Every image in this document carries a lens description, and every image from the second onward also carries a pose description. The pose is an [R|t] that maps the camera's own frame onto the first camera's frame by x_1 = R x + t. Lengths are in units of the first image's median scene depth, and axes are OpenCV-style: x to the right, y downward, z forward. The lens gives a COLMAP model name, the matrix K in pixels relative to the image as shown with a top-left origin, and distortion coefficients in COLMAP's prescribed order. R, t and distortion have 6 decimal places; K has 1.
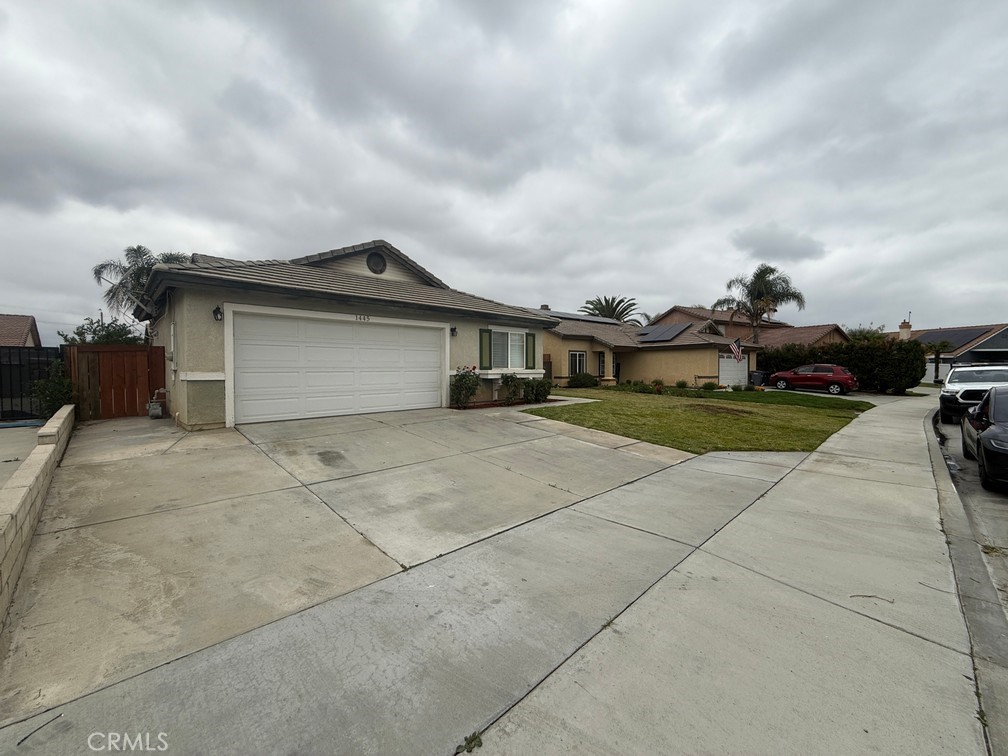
lens RADIAL K [[401.3, 0, 502.1], [0, 401.3, 377.3], [0, 0, 1]] dist [-0.001406, -0.000038]
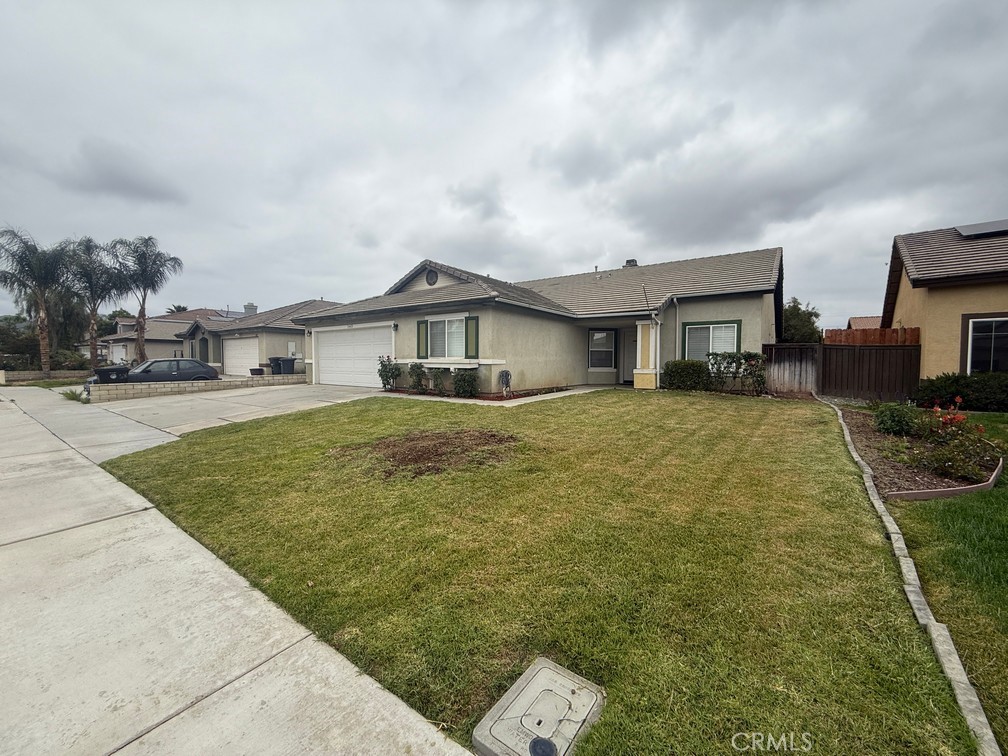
lens RADIAL K [[401.3, 0, 502.1], [0, 401.3, 377.3], [0, 0, 1]] dist [-0.001406, -0.000038]
pose [[0.166346, 0.040057, -0.985254, 1.014958], [-0.028004, 0.998963, 0.035886, -0.014328], [0.985670, 0.021622, 0.167295, 1.010682]]
